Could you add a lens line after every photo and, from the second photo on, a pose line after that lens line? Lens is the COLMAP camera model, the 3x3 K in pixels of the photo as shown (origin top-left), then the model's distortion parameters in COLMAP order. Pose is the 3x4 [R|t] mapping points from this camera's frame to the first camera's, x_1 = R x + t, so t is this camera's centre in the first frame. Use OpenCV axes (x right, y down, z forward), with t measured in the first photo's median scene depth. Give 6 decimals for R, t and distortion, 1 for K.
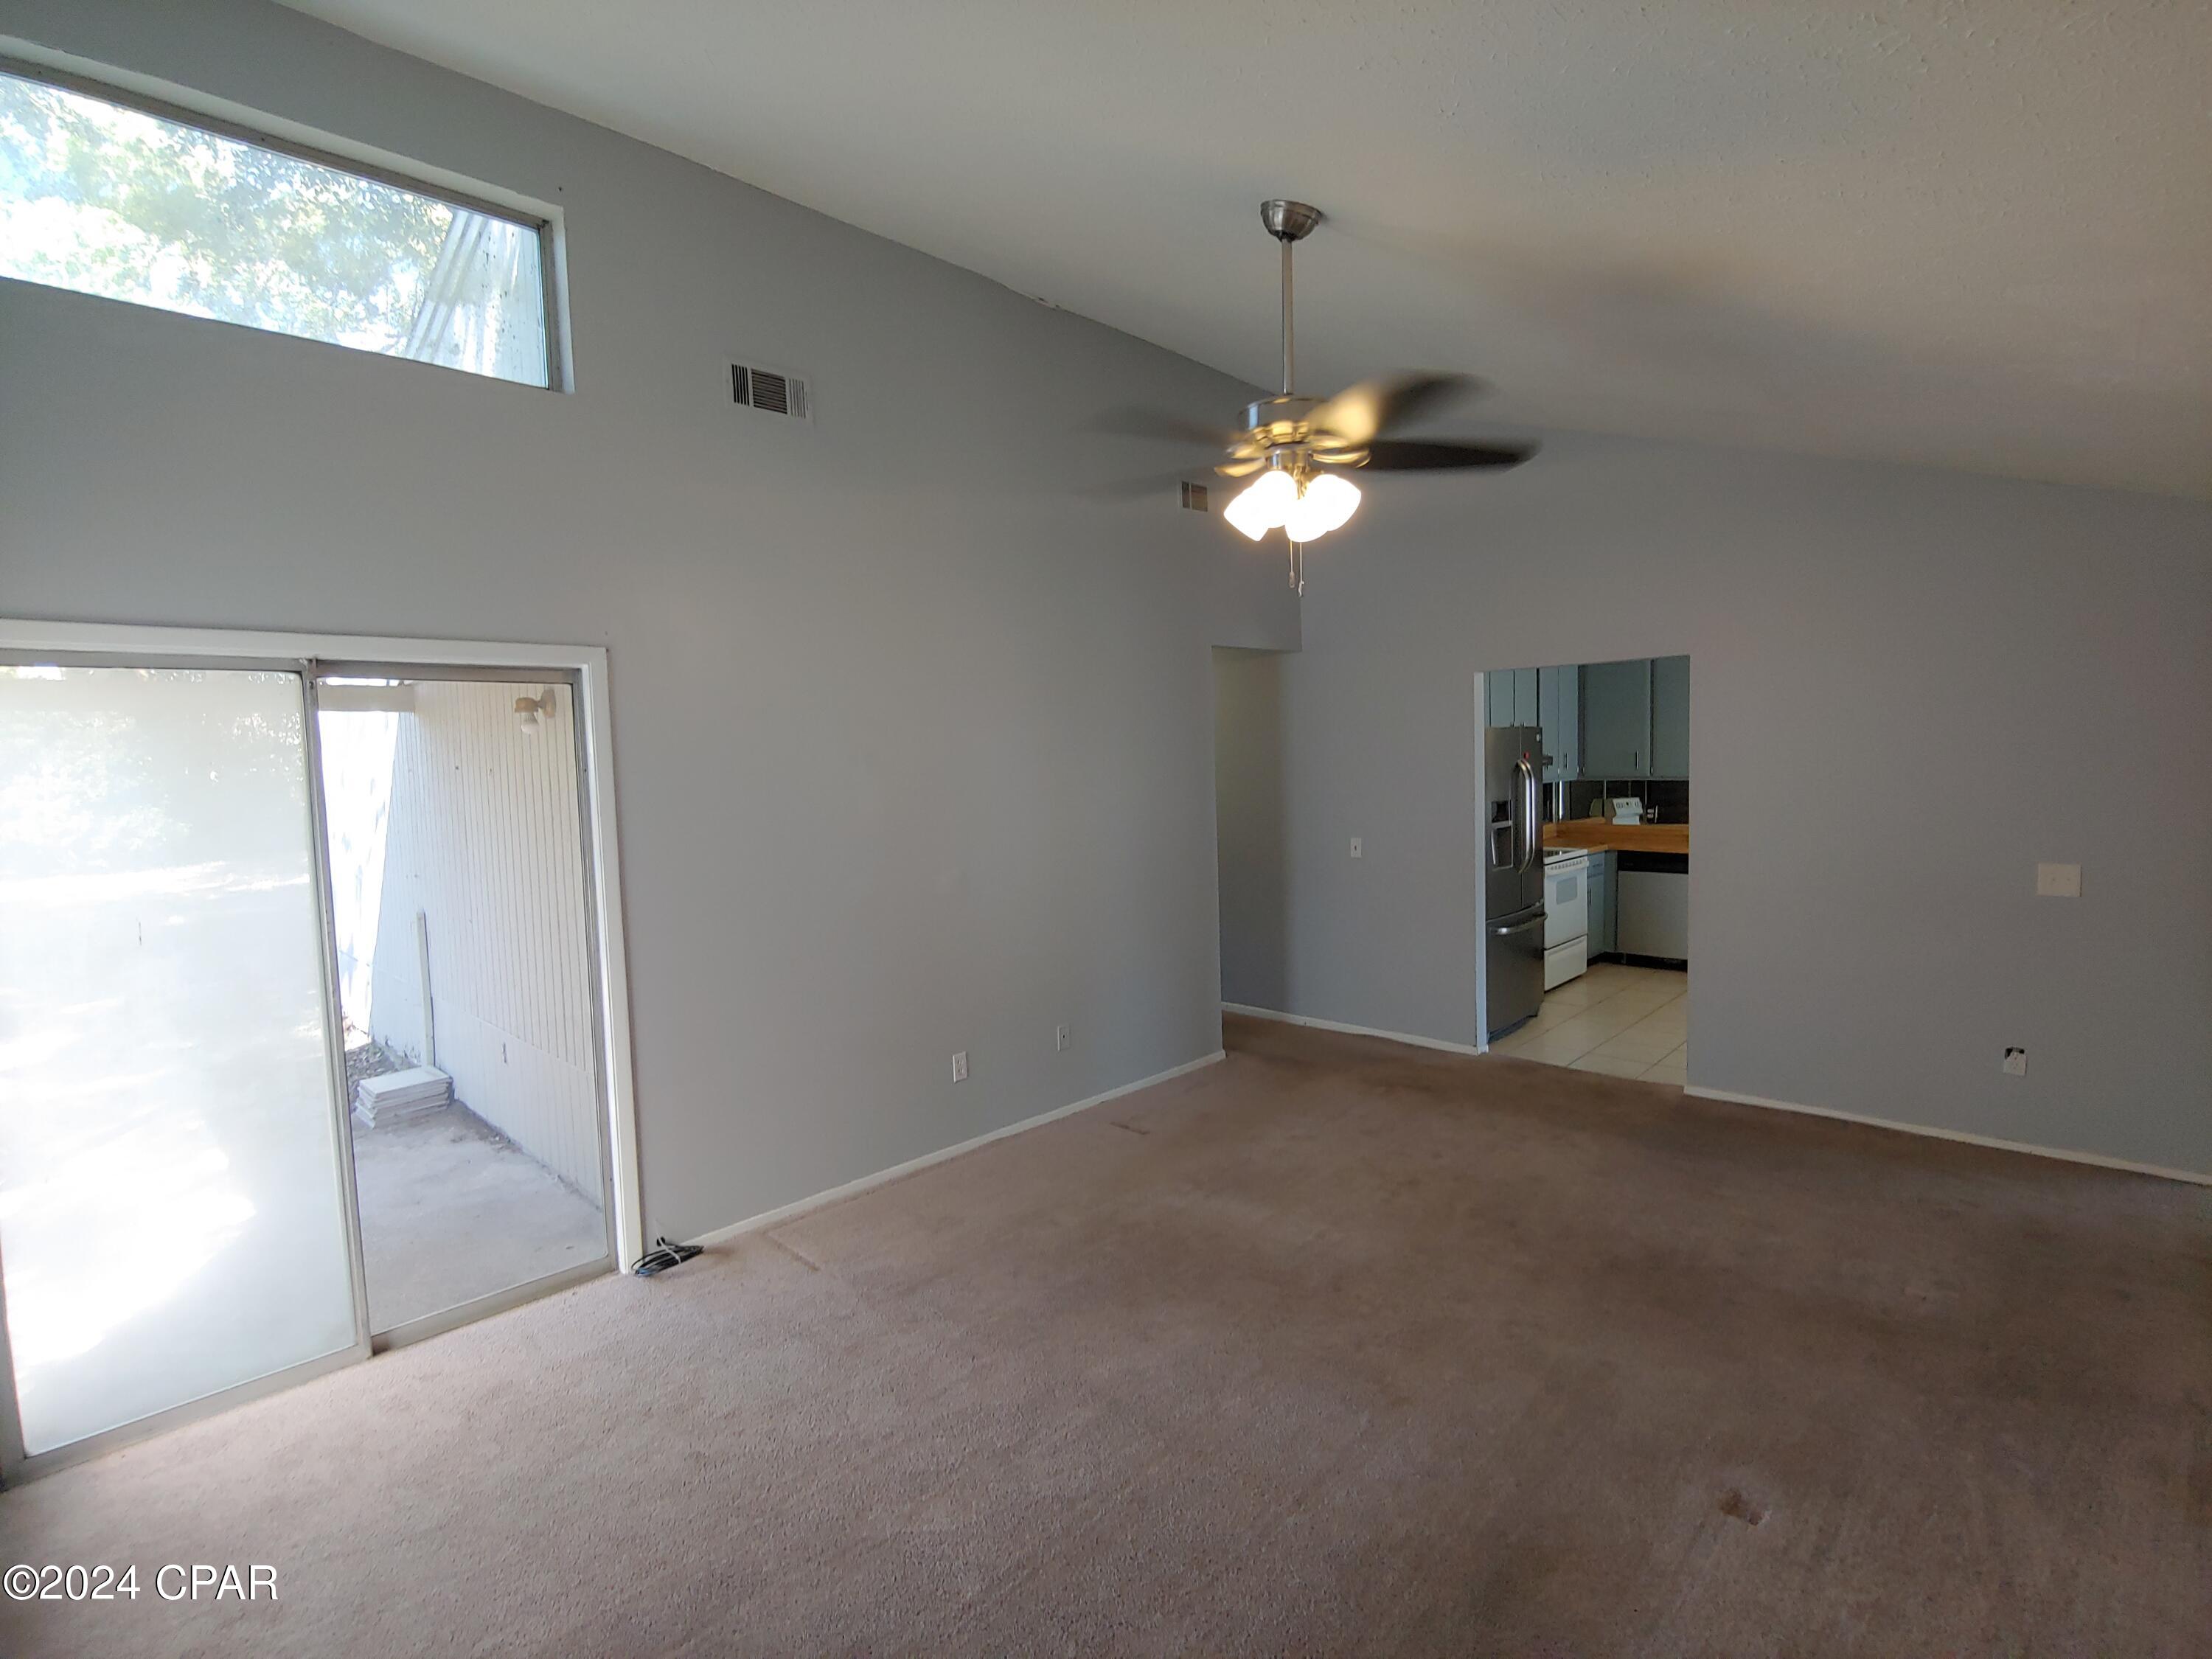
lens RADIAL K [[1058.1, 0, 1105.5], [0, 1058.1, 812.4], [0, 0, 1]] dist [-0.005654, -0.011242]
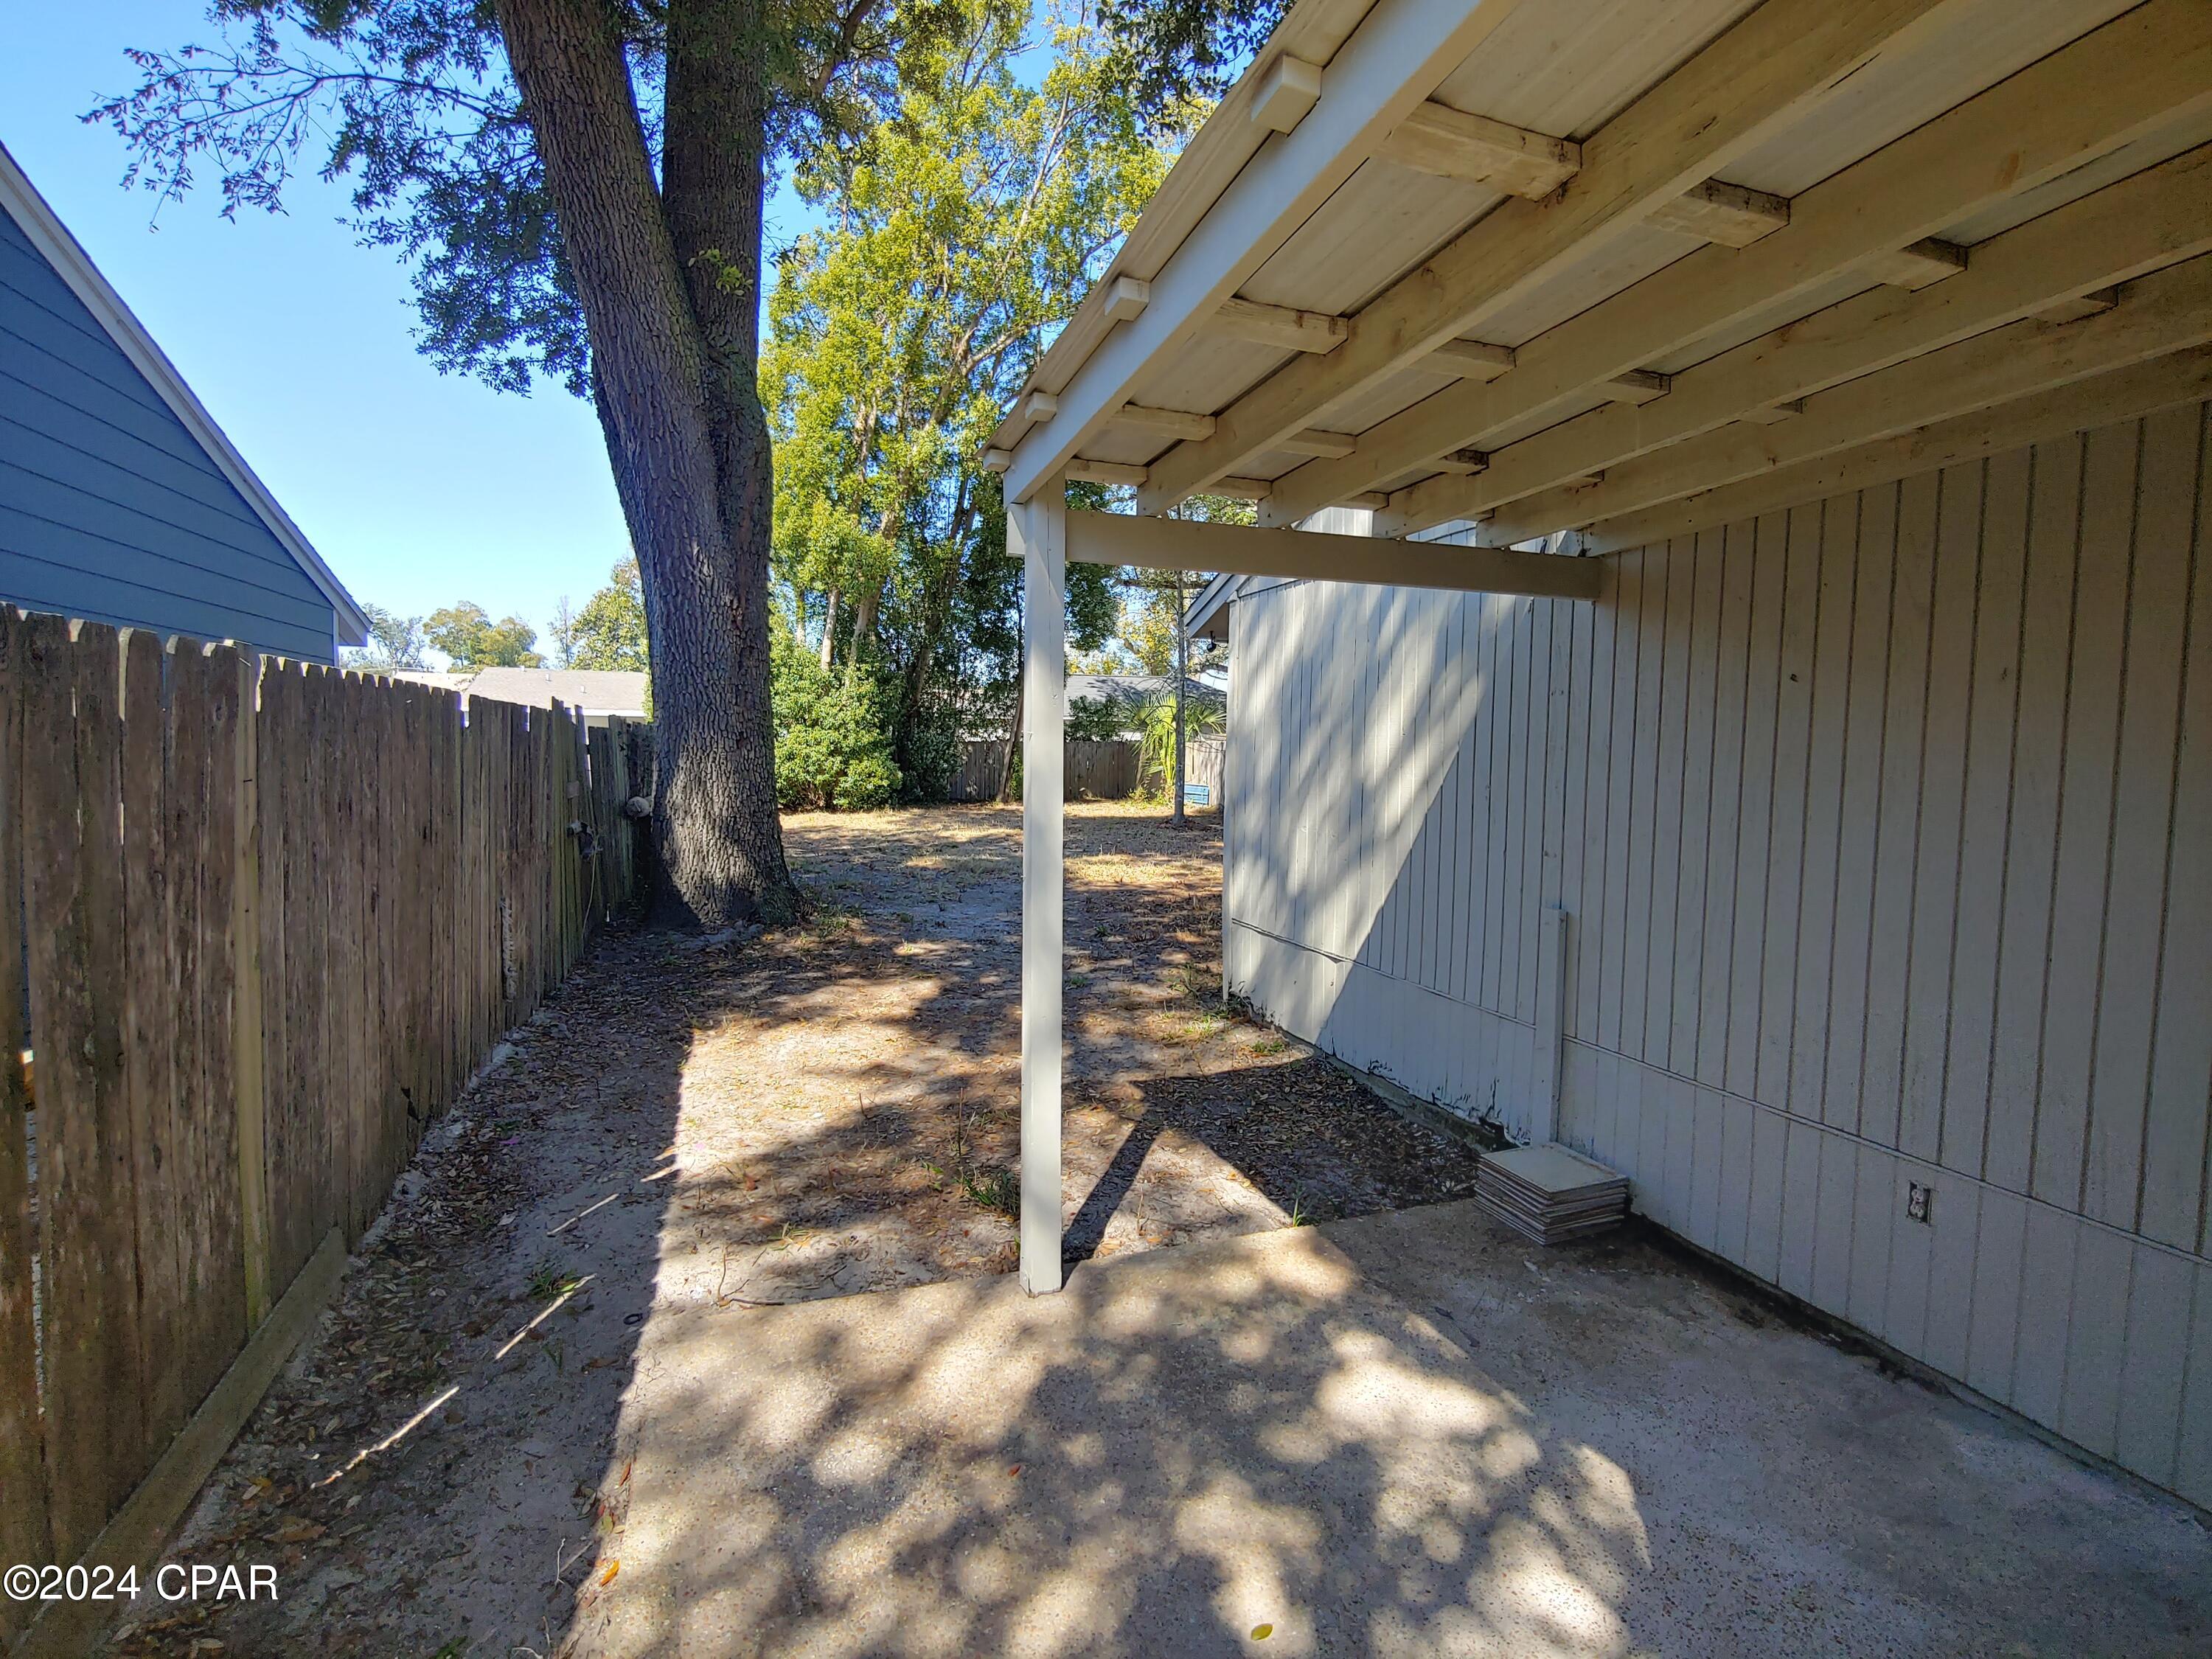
lens RADIAL K [[1058.1, 0, 1105.5], [0, 1058.1, 812.4], [0, 0, 1]] dist [-0.005654, -0.011242]
pose [[0.884362, 0.066609, -0.462025, -0.639555], [-0.060971, 0.997770, 0.027142, 0.035198], [0.462803, 0.004167, 0.886451, 0.299876]]
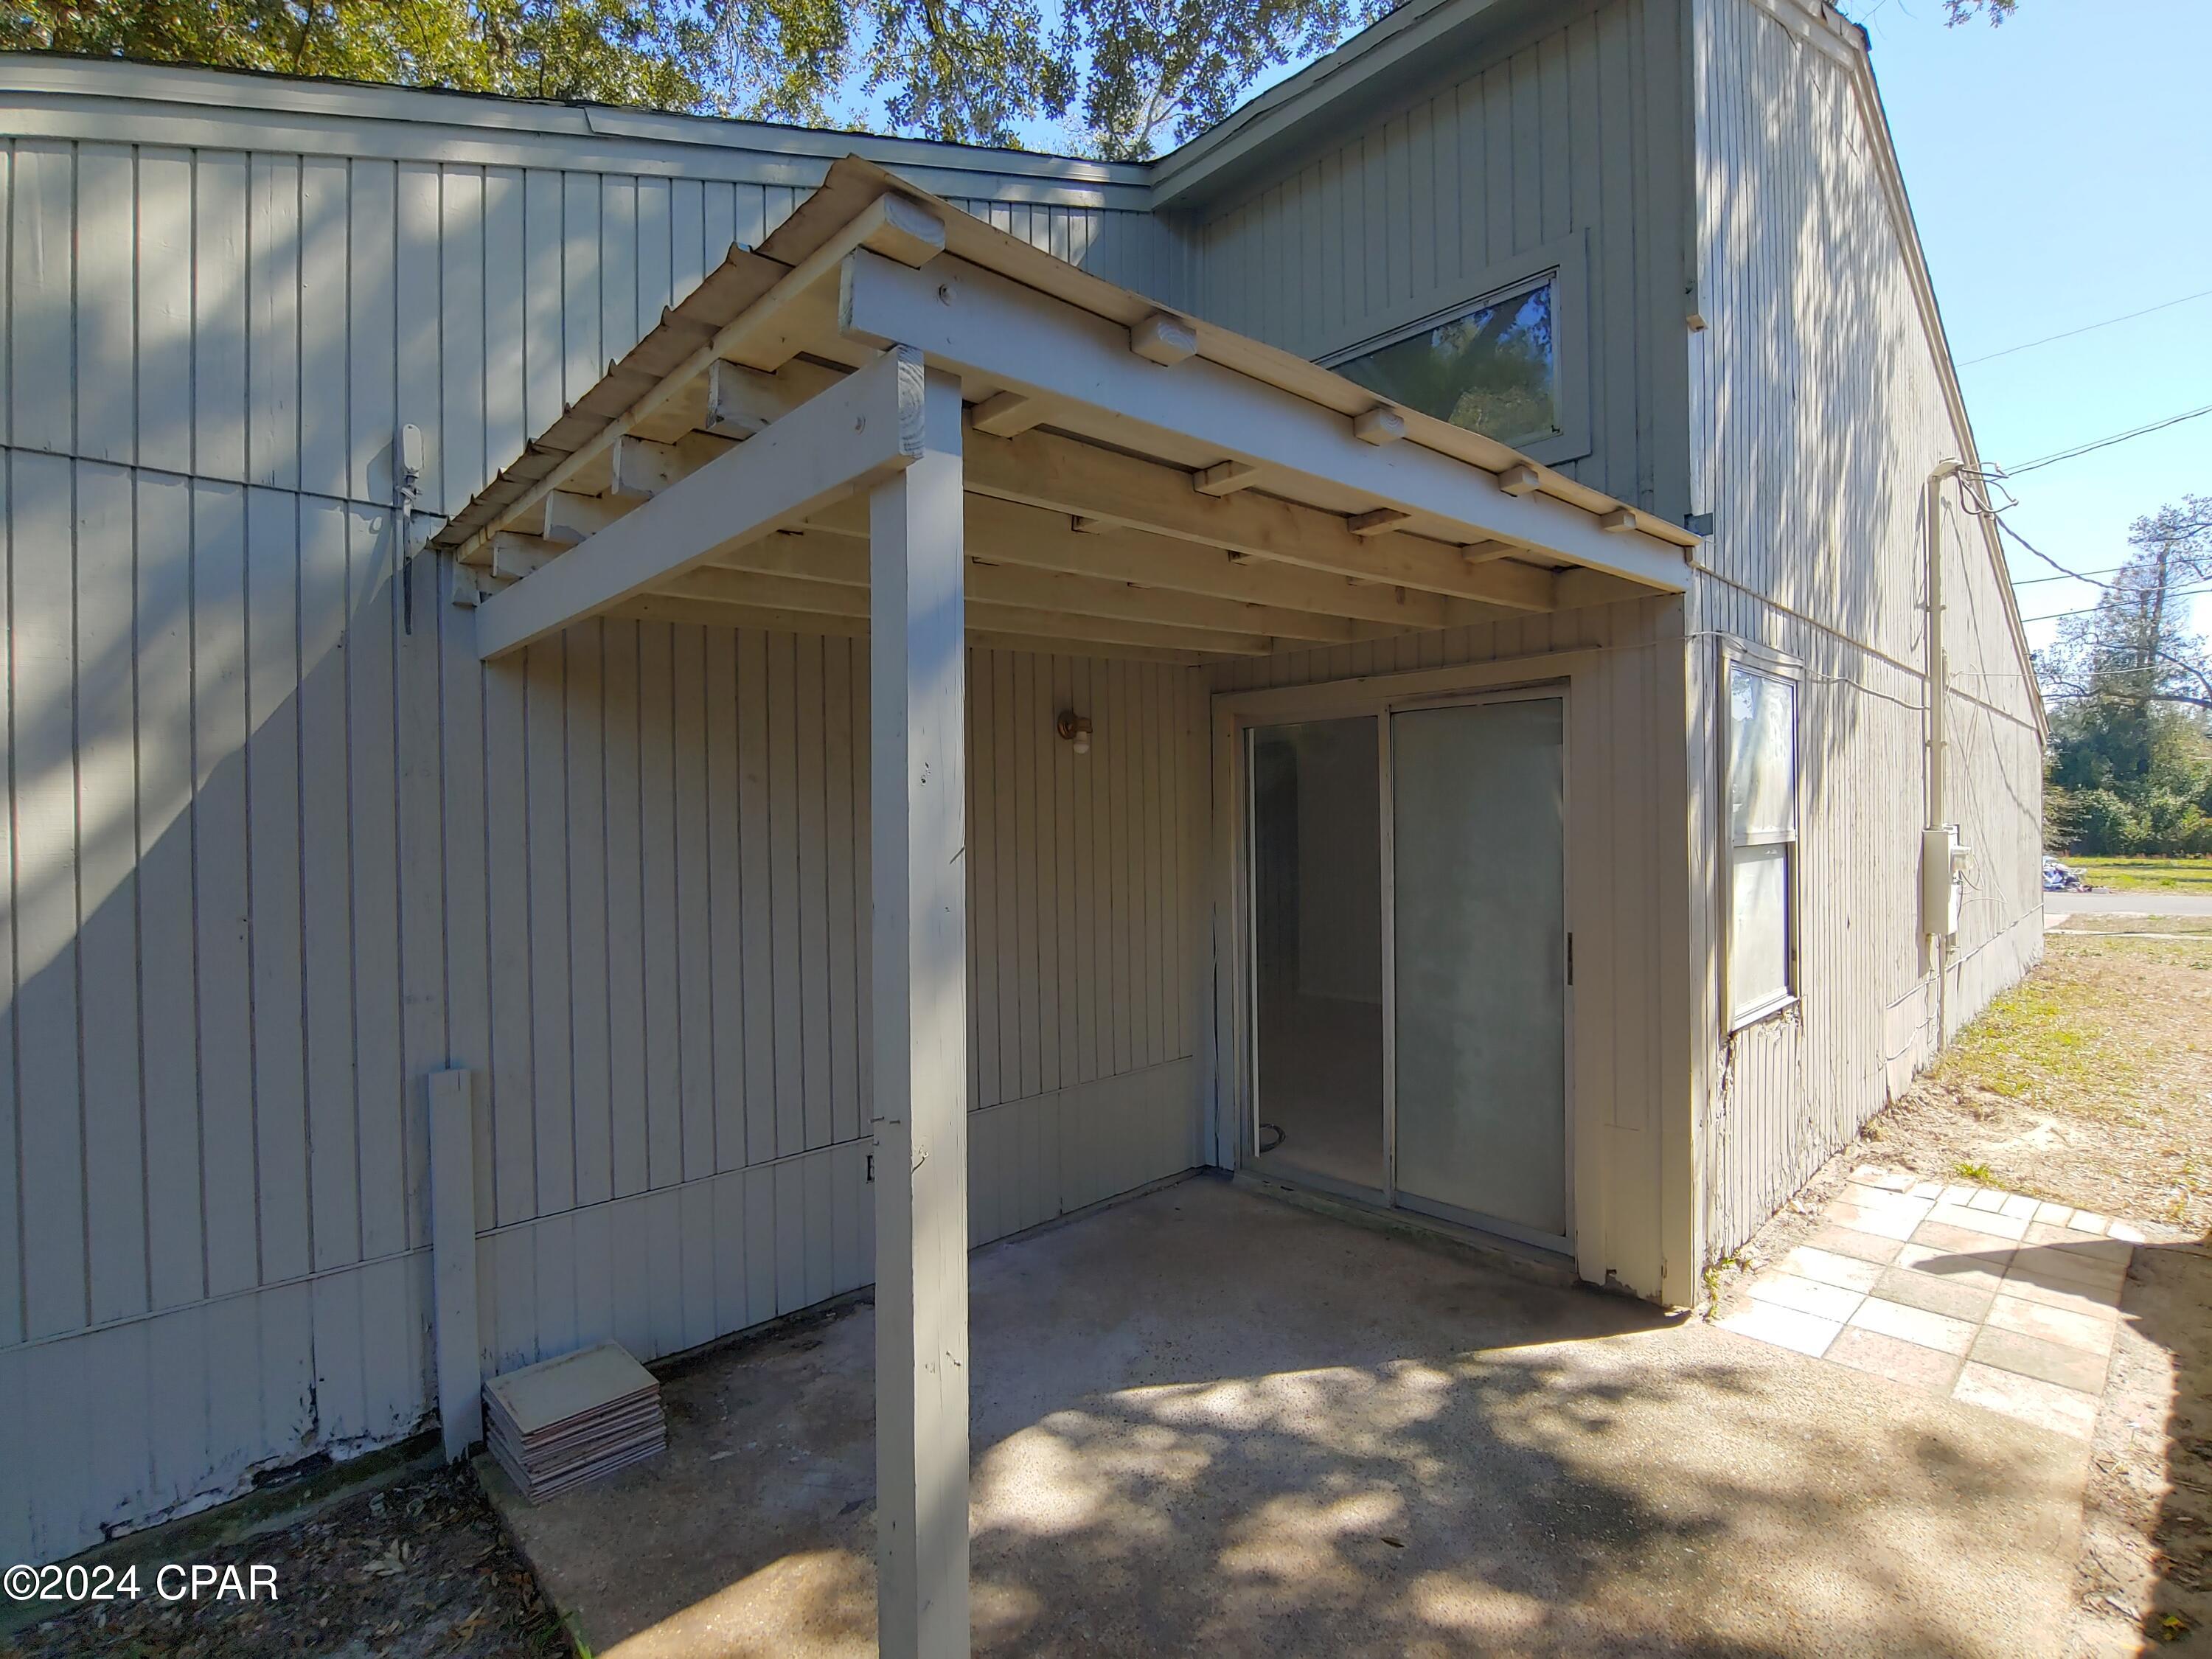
lens RADIAL K [[1058.1, 0, 1105.5], [0, 1058.1, 812.4], [0, 0, 1]] dist [-0.005654, -0.011242]
pose [[0.045283, 0.056221, 0.997391, -1.223277], [0.102920, 0.992840, -0.060638, 0.041035], [-0.993658, 0.105398, 0.039172, 0.718480]]
